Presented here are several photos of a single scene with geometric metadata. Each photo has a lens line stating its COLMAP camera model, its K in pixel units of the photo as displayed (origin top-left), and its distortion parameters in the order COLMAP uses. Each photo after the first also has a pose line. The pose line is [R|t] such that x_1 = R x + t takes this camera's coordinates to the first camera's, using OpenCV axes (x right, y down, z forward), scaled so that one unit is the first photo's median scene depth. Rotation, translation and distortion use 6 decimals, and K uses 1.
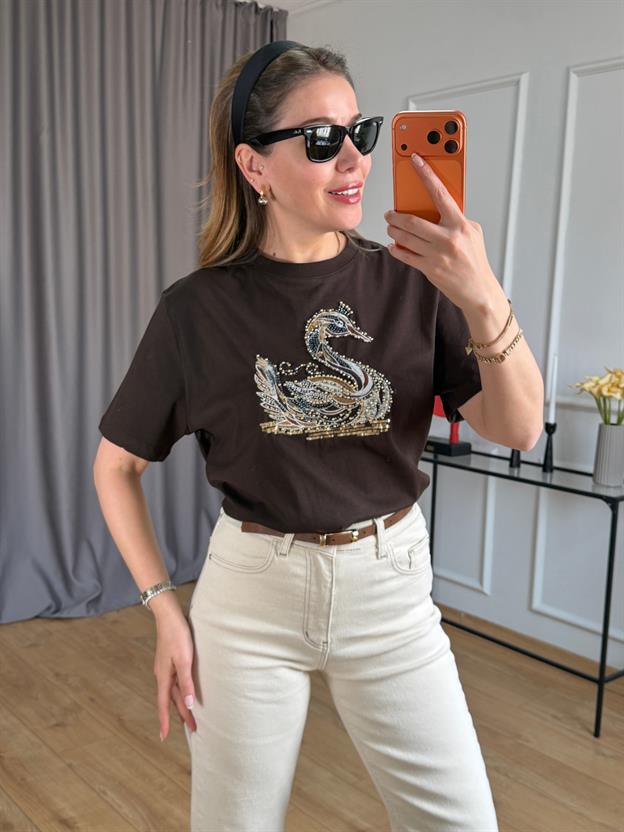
lens RADIAL K [[894.6, 0, 312.0], [0, 894.6, 416.0], [0, 0, 1]] dist [0.142781, -0.399526]
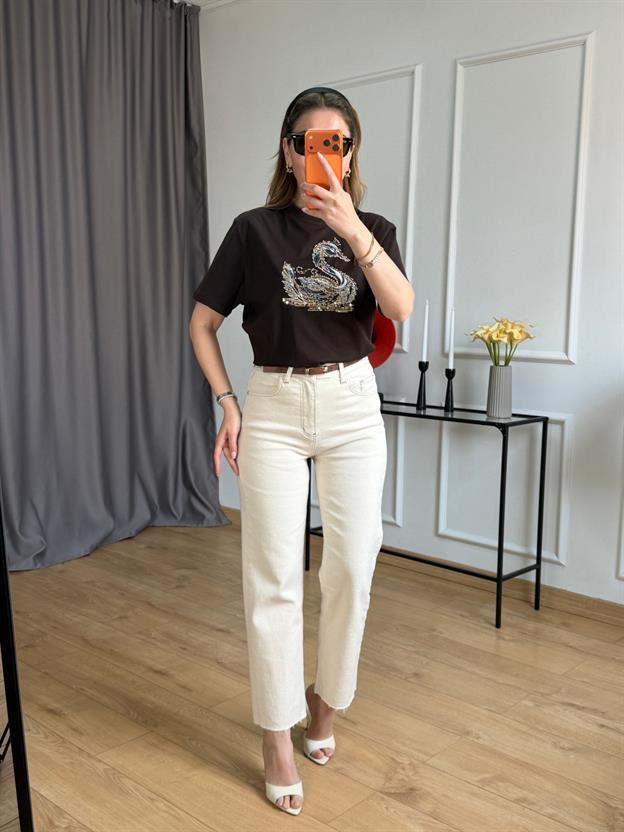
lens RADIAL K [[890.3, 0, 322.1], [0, 890.3, 420.8], [0, 0, 1]] dist [0.154030, -0.305467]
pose [[0.991608, -0.034893, 0.124484, -0.047058], [0.034645, 0.999391, 0.004160, 0.066365], [-0.124554, 0.000188, 0.992213, -0.129546]]
